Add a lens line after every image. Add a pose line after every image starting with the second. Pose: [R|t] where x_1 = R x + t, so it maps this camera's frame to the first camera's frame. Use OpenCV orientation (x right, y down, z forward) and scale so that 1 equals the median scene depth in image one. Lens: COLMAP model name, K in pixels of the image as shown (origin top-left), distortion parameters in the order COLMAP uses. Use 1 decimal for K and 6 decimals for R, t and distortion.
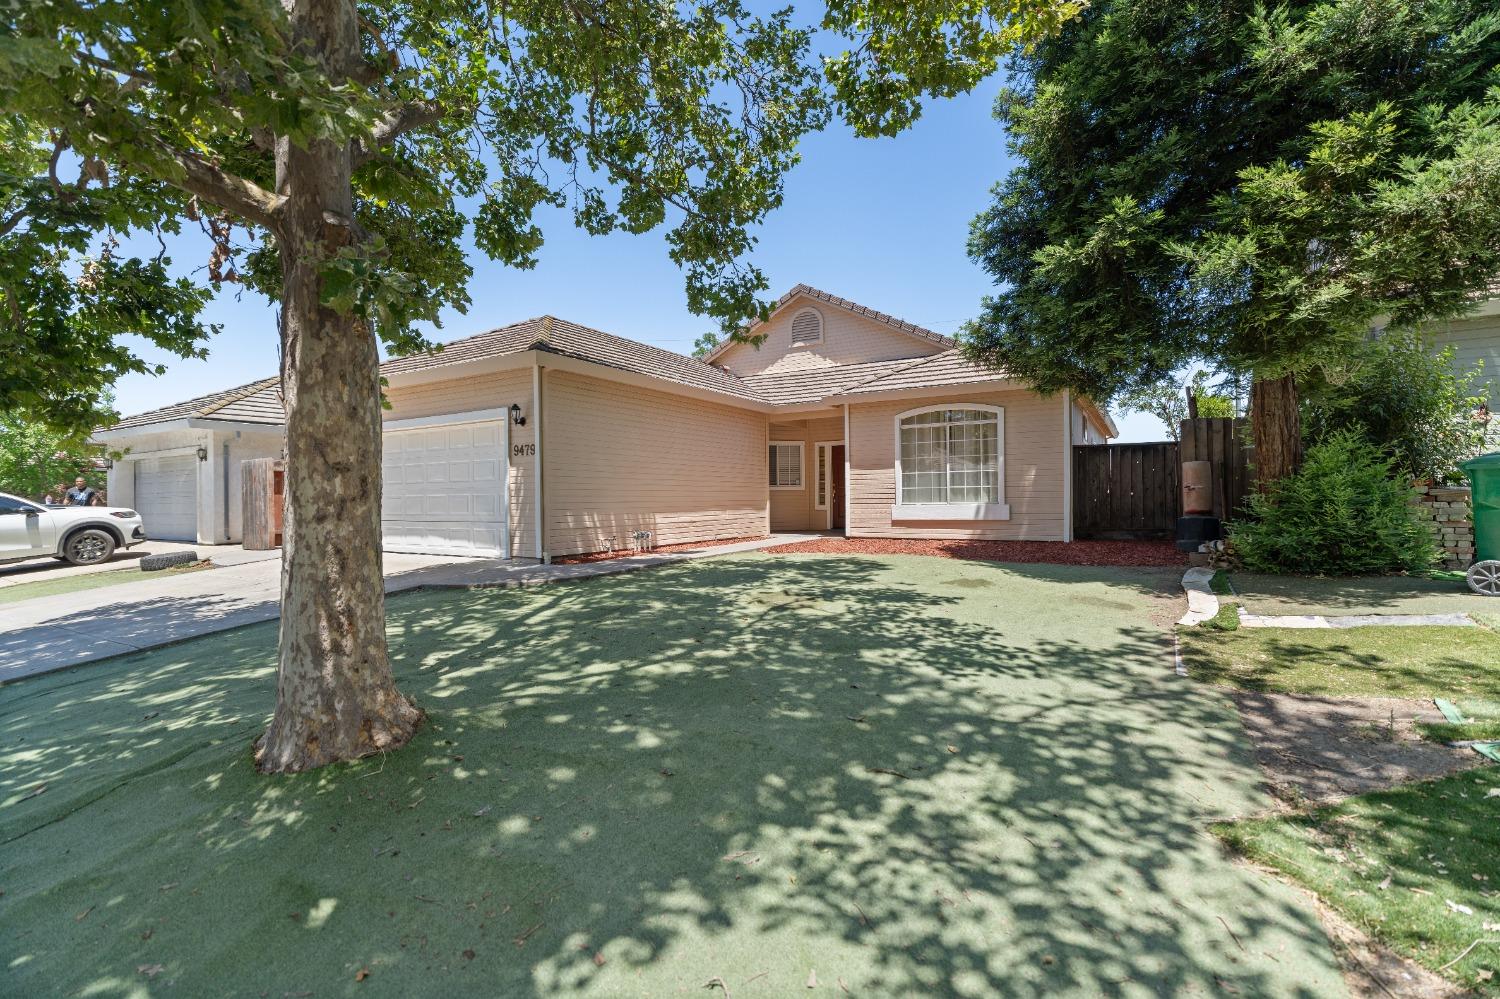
lens RADIAL K [[680.6, 0, 750.0], [0, 680.6, 499.5], [0, 0, 1]] dist [-0.000615, -0.000137]
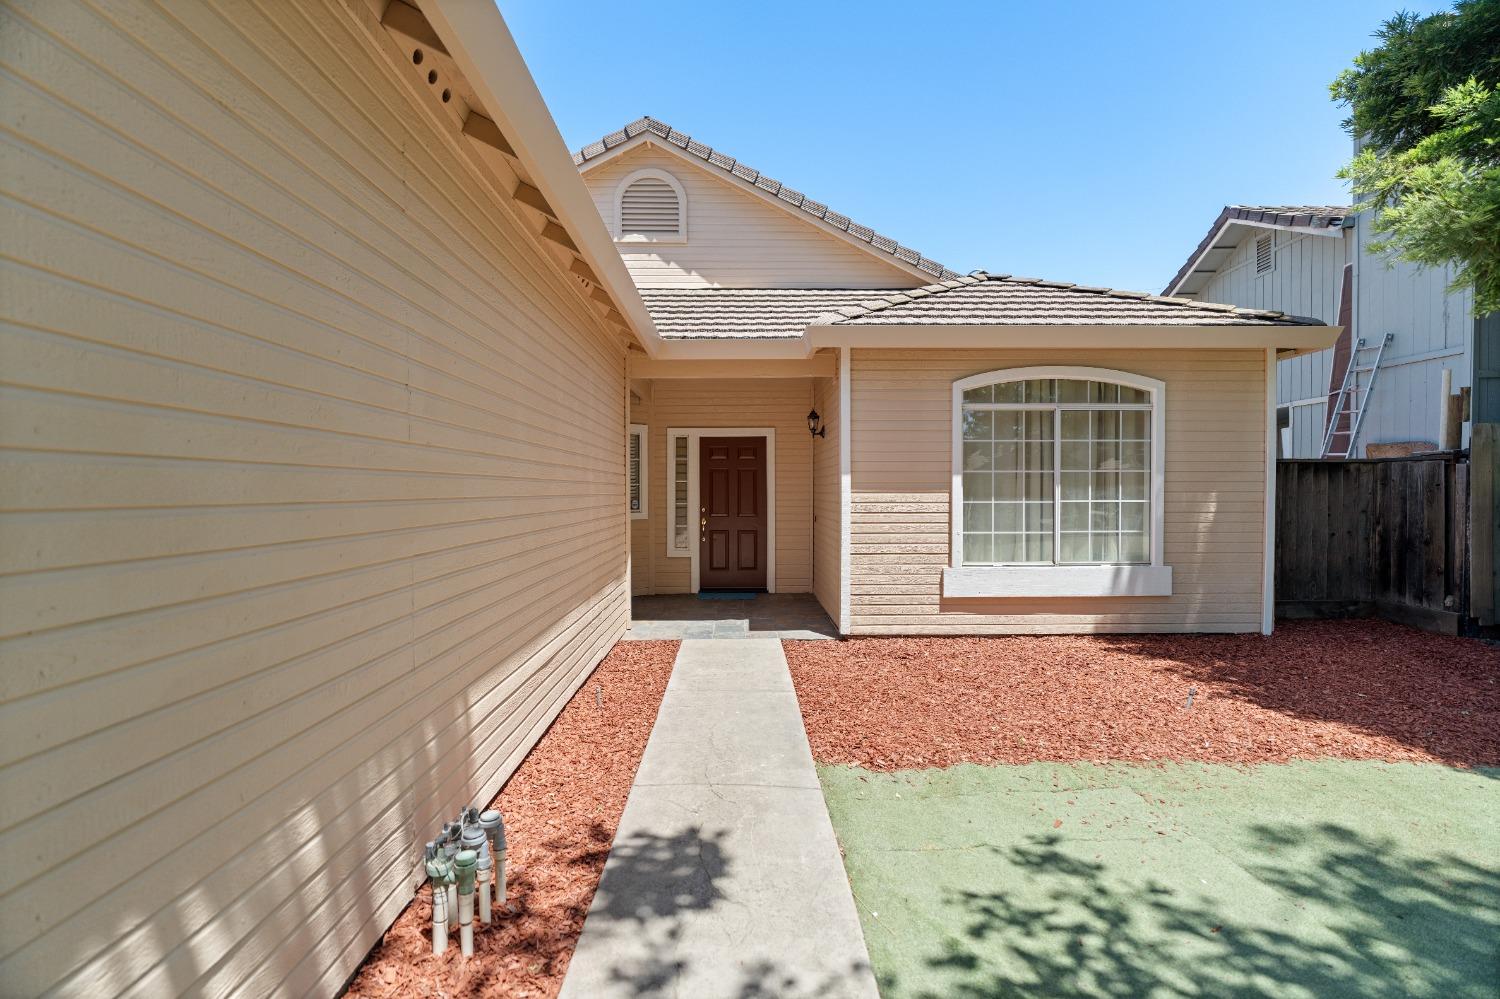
lens RADIAL K [[682.9, 0, 750.0], [0, 682.9, 499.5], [0, 0, 1]] dist [0.002430, 0.000381]
pose [[0.852239, 0.000643, 0.523152, -0.163312], [-0.005432, 0.999956, 0.007620, -0.043084], [-0.523125, -0.009336, 0.852205, 0.662806]]
